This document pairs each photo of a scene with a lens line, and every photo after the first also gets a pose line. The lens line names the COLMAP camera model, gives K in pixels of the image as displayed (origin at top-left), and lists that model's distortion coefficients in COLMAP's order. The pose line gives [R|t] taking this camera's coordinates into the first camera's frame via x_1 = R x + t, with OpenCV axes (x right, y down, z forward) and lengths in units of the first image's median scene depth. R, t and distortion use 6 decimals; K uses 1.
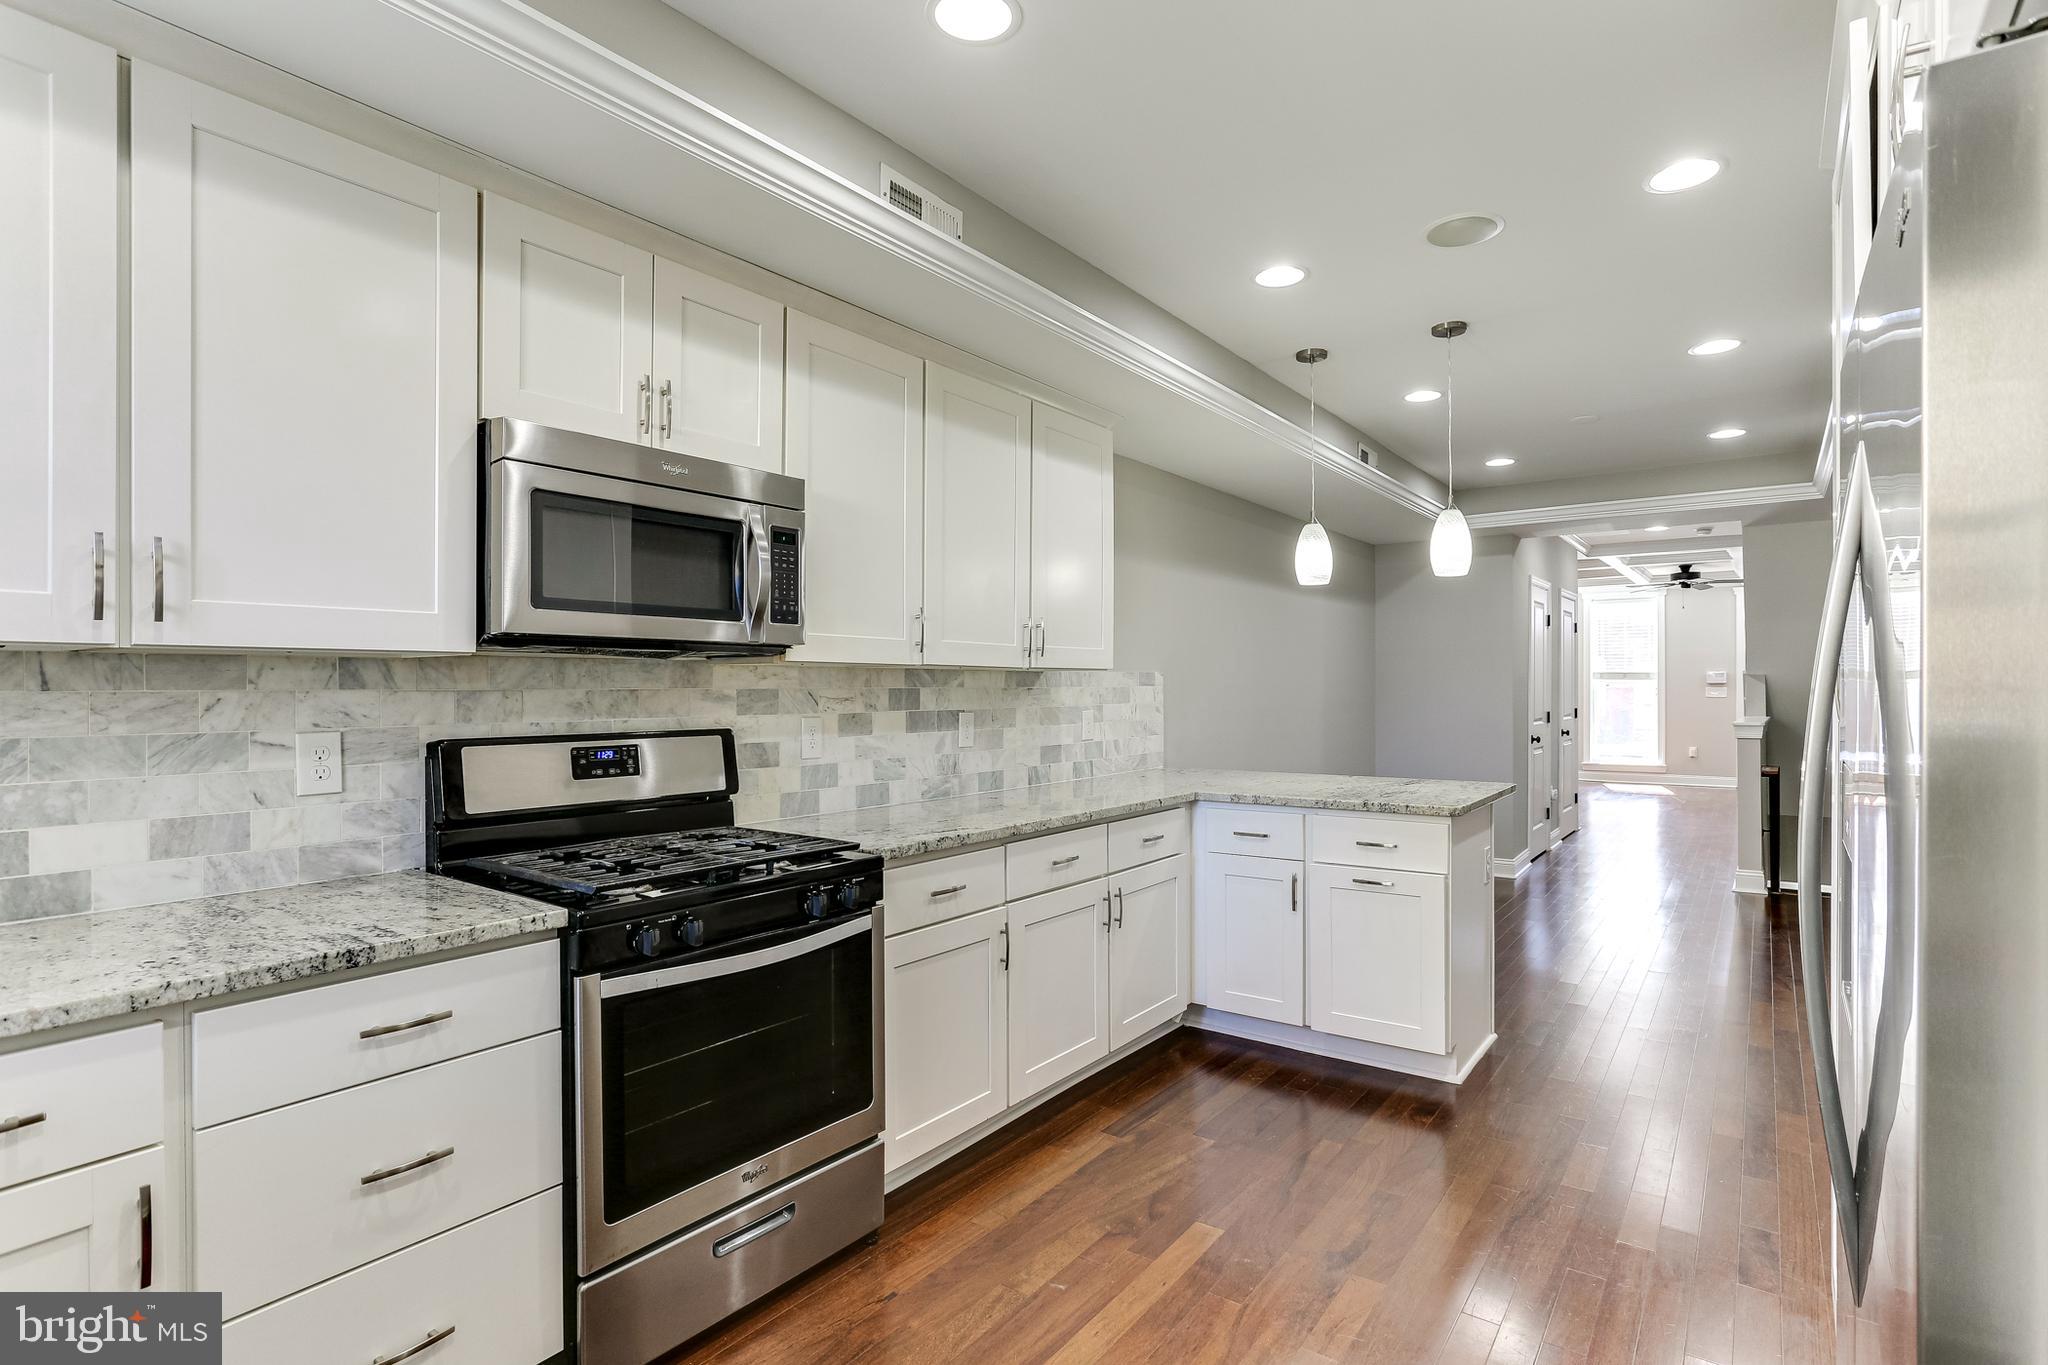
lens RADIAL K [[1003.6, 0, 1037.3], [0, 1003.6, 686.1], [0, 0, 1]] dist [-0.016317, 0.006232]
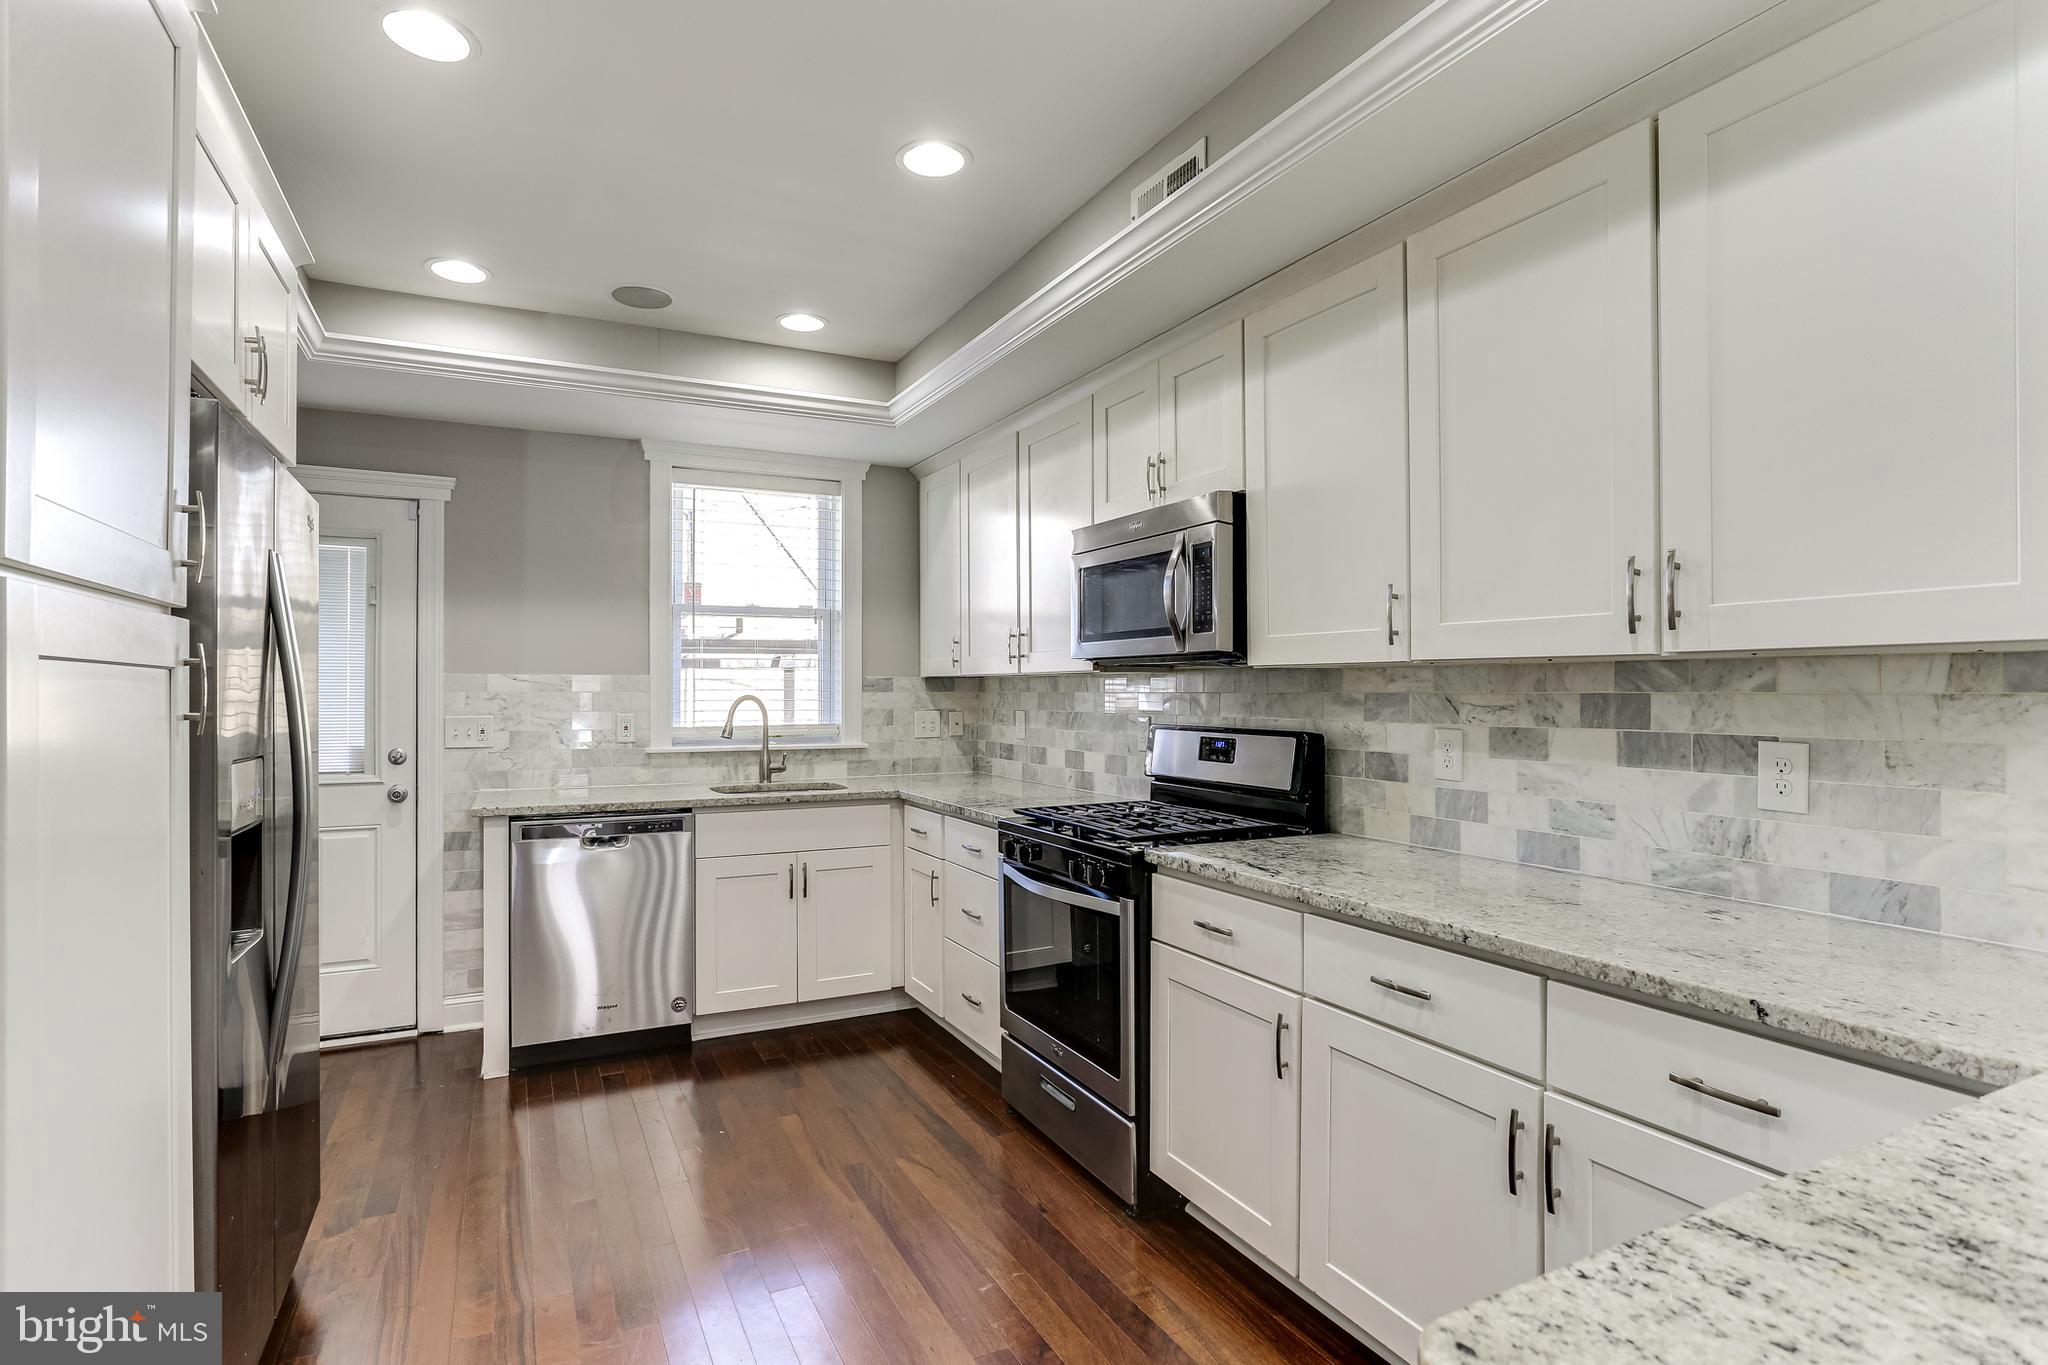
lens RADIAL K [[1003.6, 0, 1019.9], [0, 1003.6, 690.1], [0, 0, 1]] dist [-0.016317, 0.006232]
pose [[-0.437334, 0.003938, -0.899291, 0.616375], [0.004480, 0.999988, 0.002200, -0.002910], [0.899288, -0.003067, -0.437346, 0.997271]]
